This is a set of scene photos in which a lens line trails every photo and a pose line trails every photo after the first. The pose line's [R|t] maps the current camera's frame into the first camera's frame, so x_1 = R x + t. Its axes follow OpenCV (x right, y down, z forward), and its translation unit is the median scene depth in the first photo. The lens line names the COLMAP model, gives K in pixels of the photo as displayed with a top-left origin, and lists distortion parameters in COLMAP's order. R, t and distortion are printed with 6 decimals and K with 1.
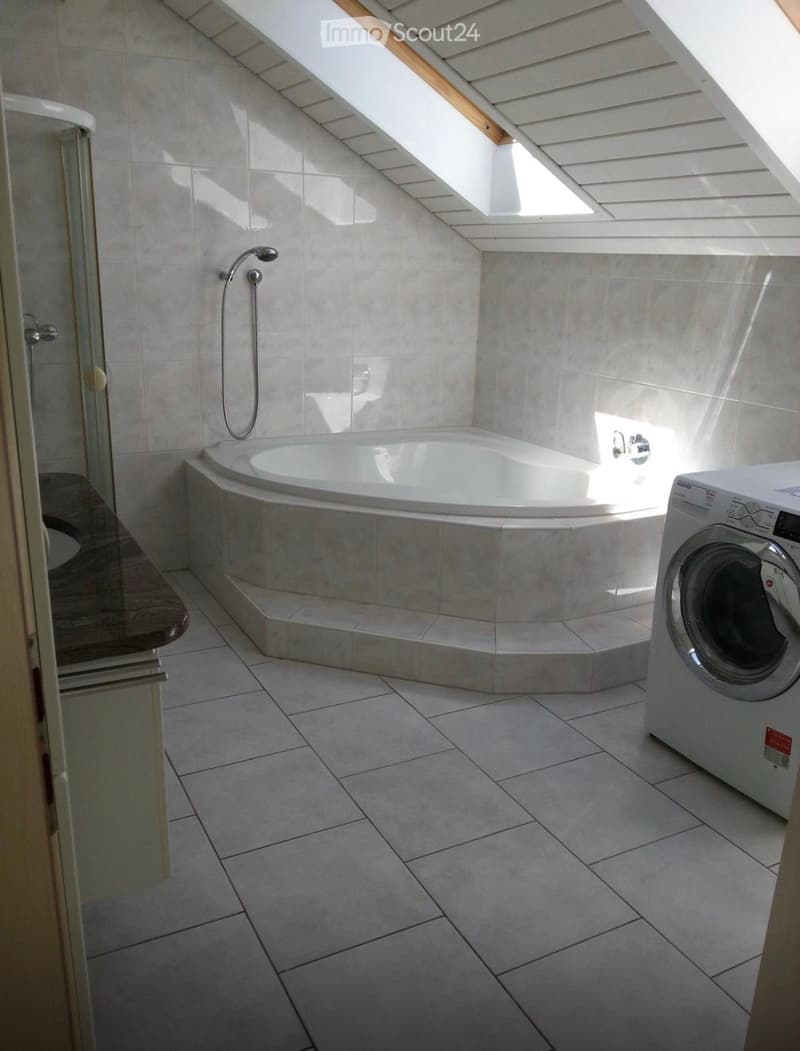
lens RADIAL K [[875.6, 0, 393.6], [0, 875.6, 527.7], [0, 0, 1]] dist [0.011000, 0.007378]
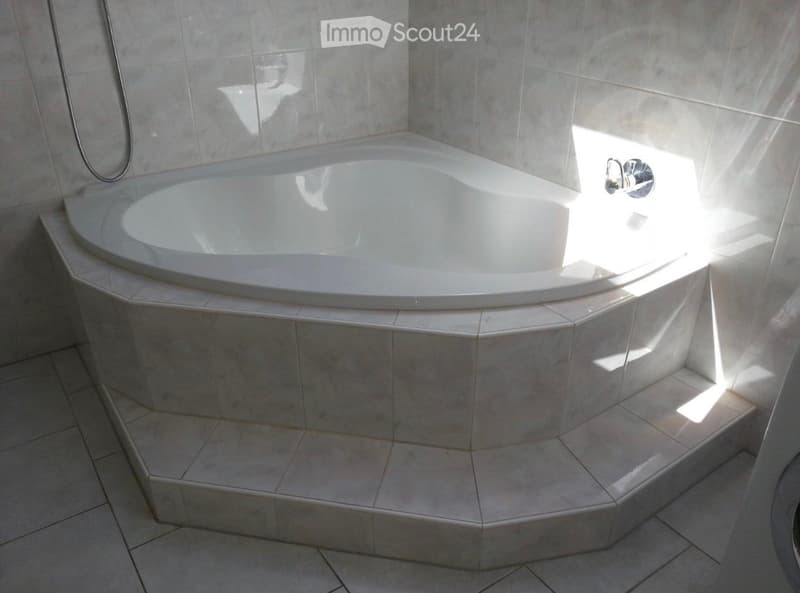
lens RADIAL K [[664.3, 0, 406.0], [0, 664.3, 296.2], [0, 0, 1]] dist [0.001512, -0.028200]
pose [[0.992302, -0.081103, 0.093595, 0.018348], [0.059522, 0.975050, 0.213857, -0.125085], [-0.108604, -0.206640, 0.972371, 0.439090]]
